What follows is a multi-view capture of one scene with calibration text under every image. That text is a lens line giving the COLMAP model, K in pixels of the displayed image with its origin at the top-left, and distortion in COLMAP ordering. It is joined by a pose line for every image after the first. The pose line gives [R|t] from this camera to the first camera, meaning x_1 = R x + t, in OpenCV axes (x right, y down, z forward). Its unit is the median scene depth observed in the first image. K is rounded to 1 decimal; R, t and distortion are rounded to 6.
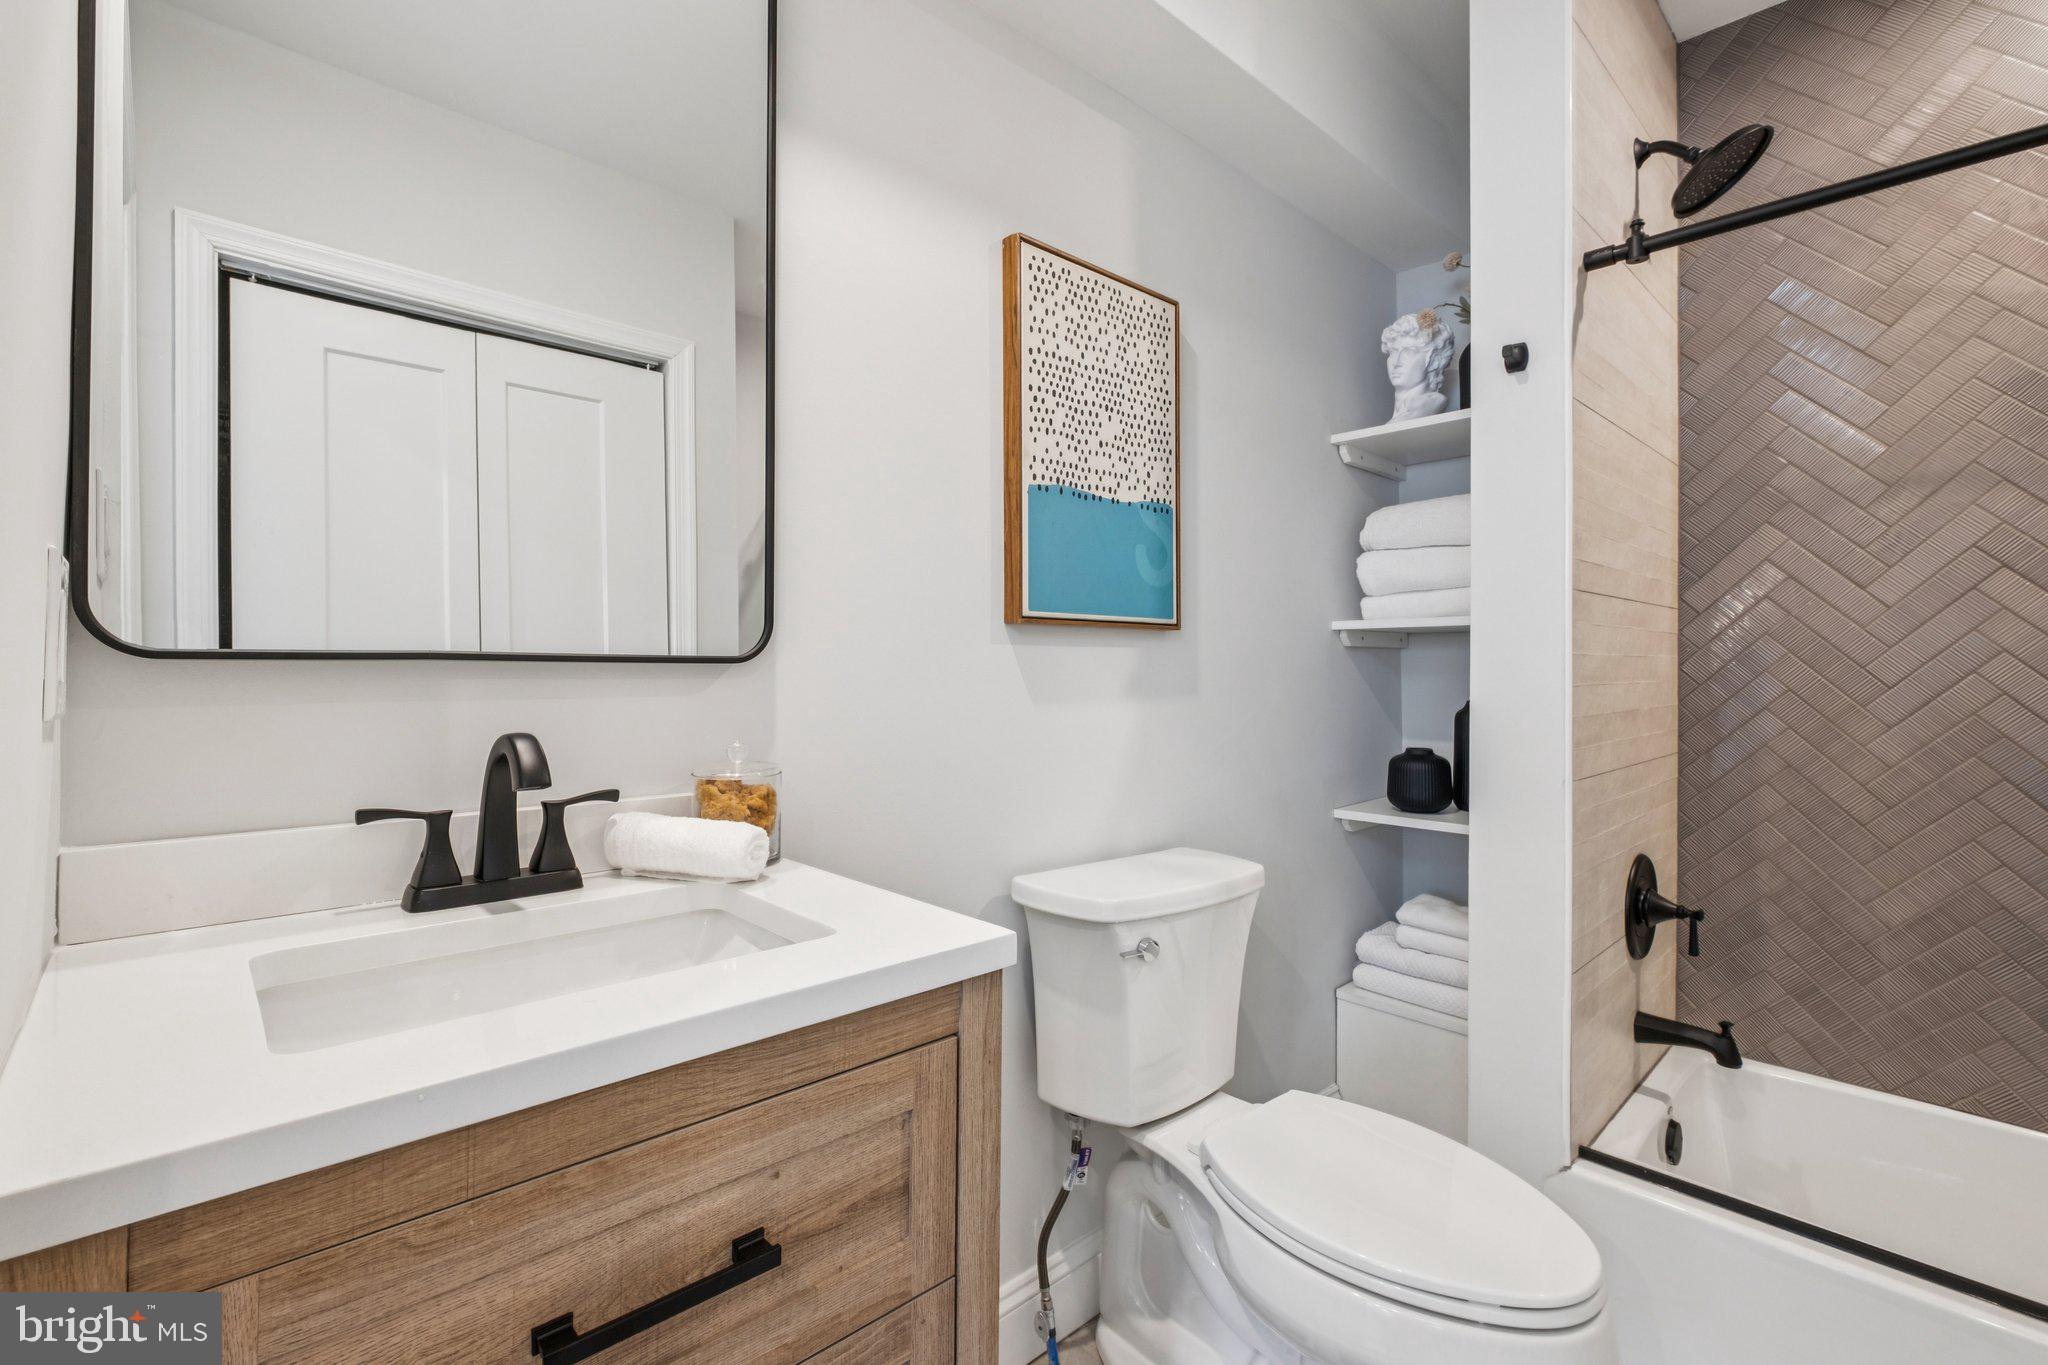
lens RADIAL K [[903.4, 0, 1022.9], [0, 903.4, 674.0], [0, 0, 1]] dist [-0.002536, -0.000663]
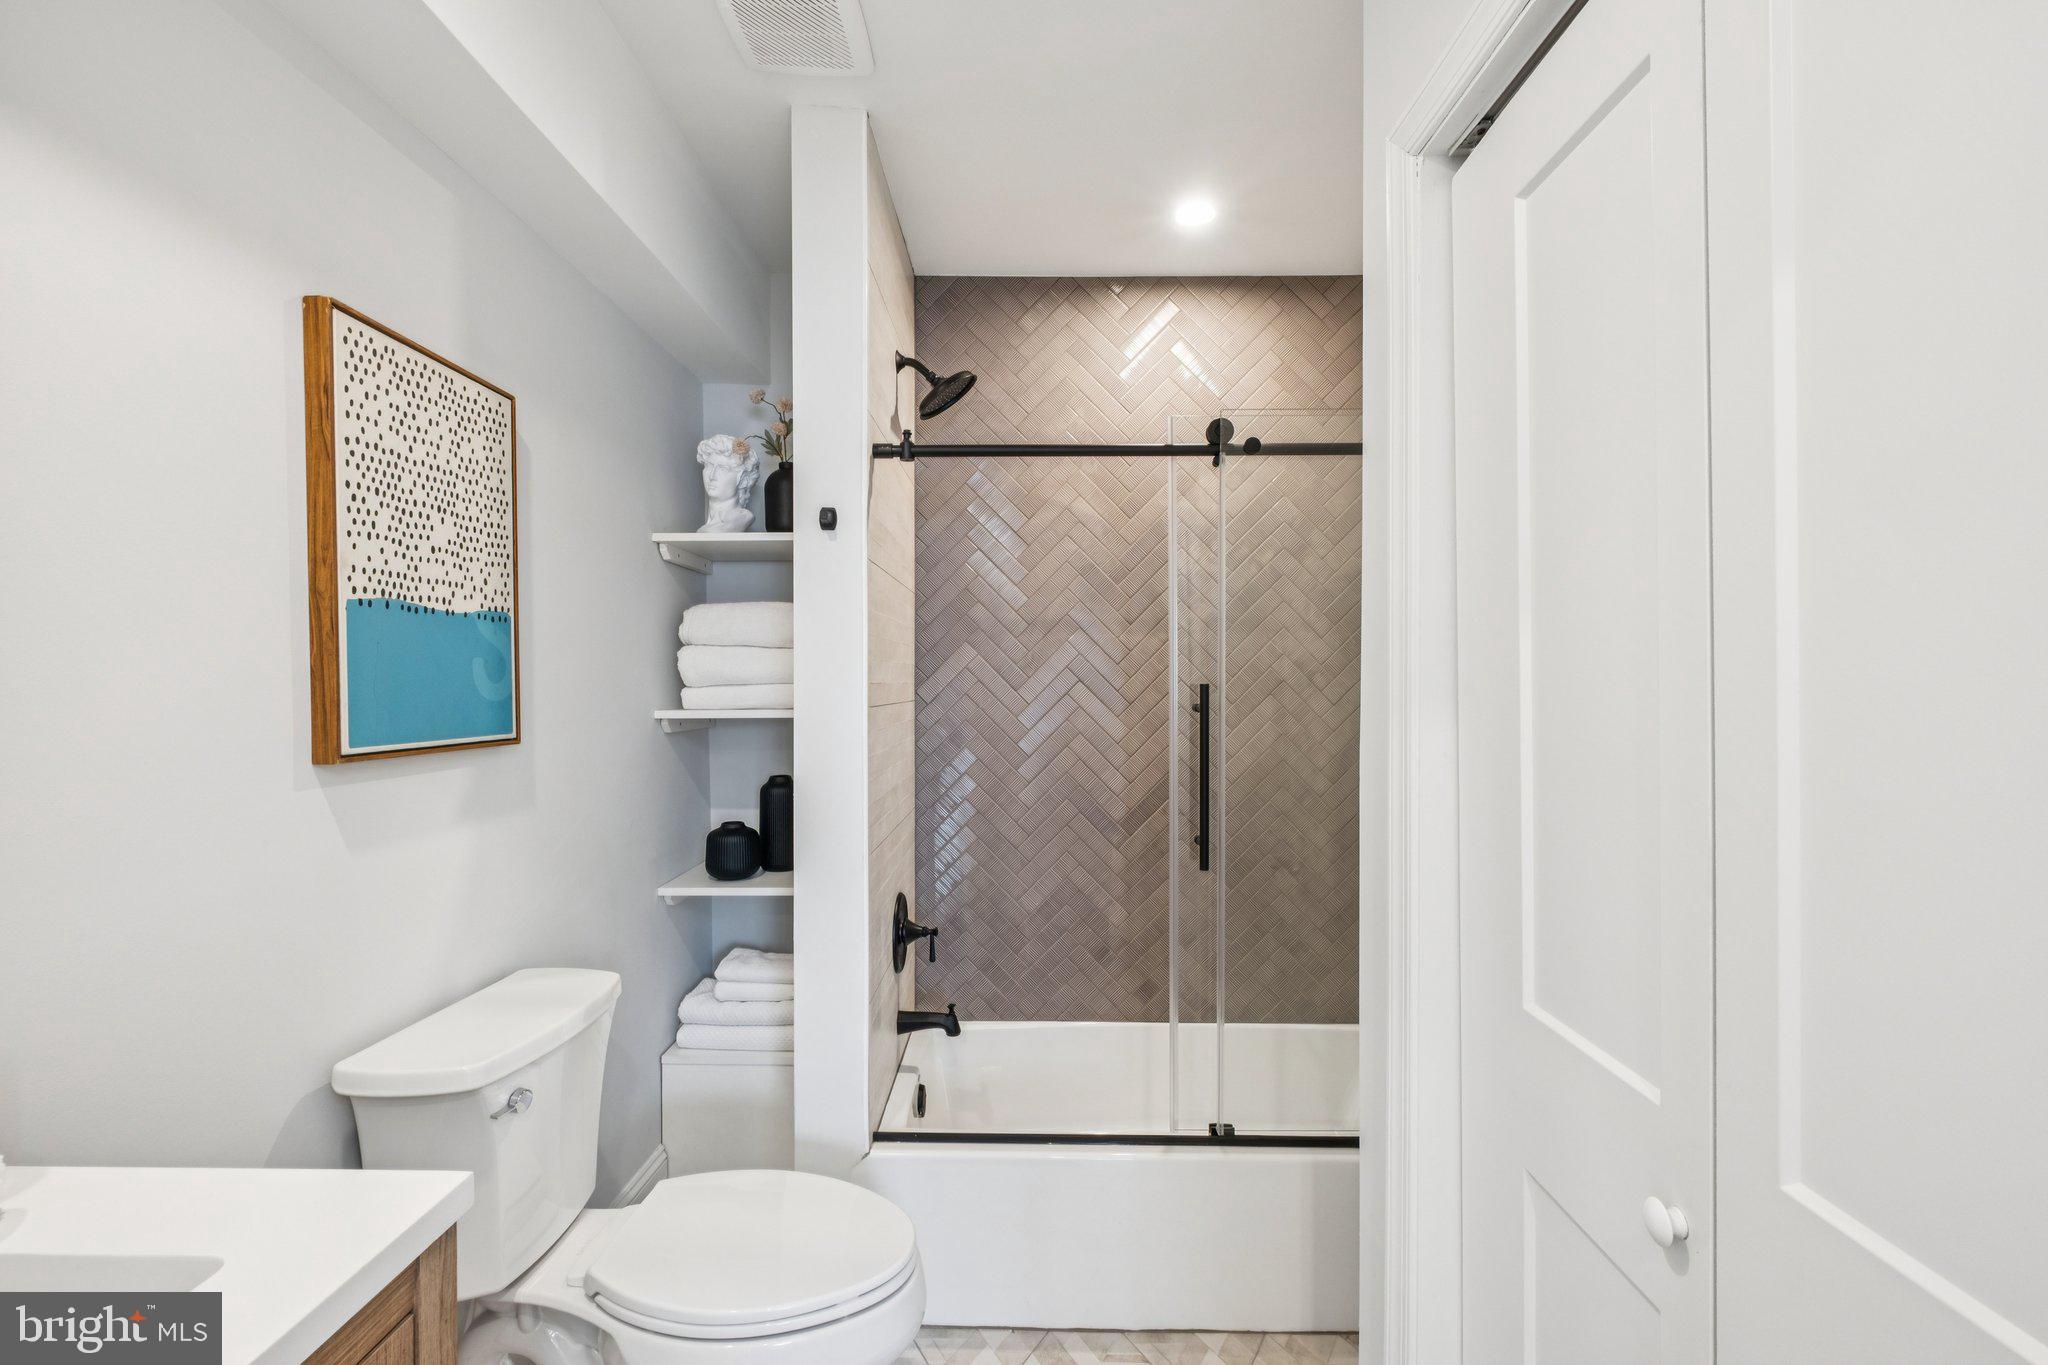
lens RADIAL K [[903.4, 0, 1008.7], [0, 903.4, 683.2], [0, 0, 1]] dist [-0.002536, -0.000663]
pose [[0.690059, -0.013961, 0.723618, -0.166007], [-0.000085, 0.999812, 0.019371, -0.137275], [-0.723753, -0.013429, 0.689928, -0.031096]]
